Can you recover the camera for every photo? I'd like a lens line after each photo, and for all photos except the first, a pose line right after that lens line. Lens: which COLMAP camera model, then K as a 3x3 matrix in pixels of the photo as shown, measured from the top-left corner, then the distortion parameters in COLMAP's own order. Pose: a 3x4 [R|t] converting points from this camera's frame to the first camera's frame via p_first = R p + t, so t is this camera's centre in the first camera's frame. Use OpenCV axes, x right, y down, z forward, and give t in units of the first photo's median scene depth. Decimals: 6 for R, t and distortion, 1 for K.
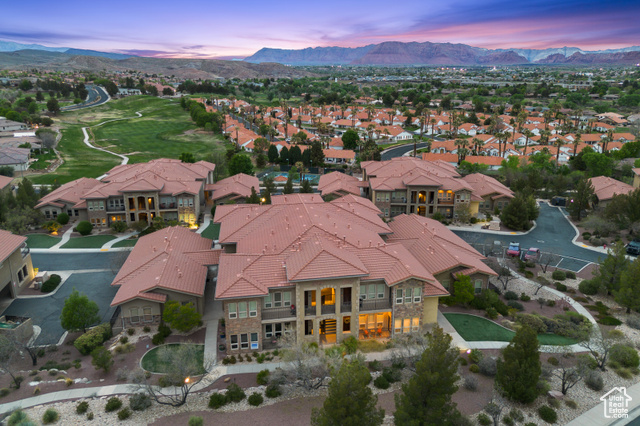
lens RADIAL K [[455.3, 0, 322.4], [0, 455.3, 193.6], [0, 0, 1]] dist [0.068519, -0.066799]
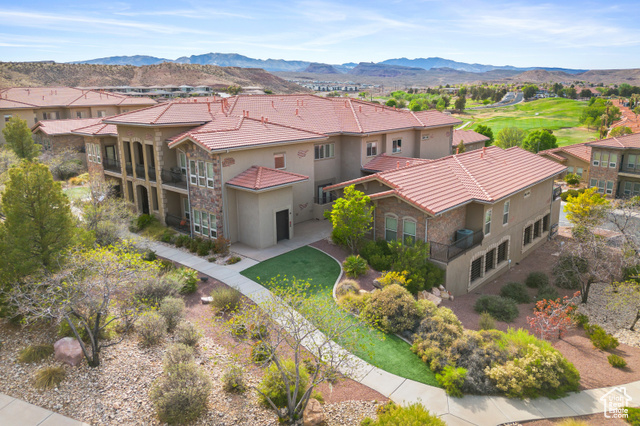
lens RADIAL K [[455.3, 0, 322.4], [0, 455.3, 193.6], [0, 0, 1]] dist [0.068519, -0.066799]
pose [[0.613835, 0.165206, -0.771955, 0.365366], [-0.194424, 0.979375, 0.054996, 0.085217], [0.765118, 0.116328, 0.633294, 0.341587]]
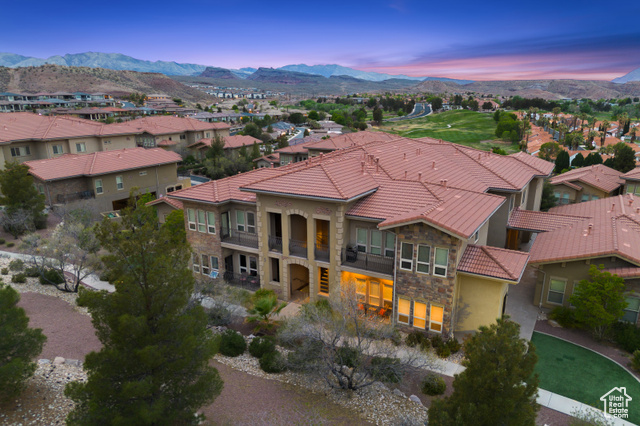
lens RADIAL K [[453.3, 0, 322.5], [0, 453.3, 240.0], [0, 0, 1]] dist [0.066644, -0.056124]
pose [[0.766109, 0.189120, -0.614256, 0.196940], [-0.164230, 0.981603, 0.097390, 0.078468], [0.621374, 0.026268, 0.783074, 0.235976]]
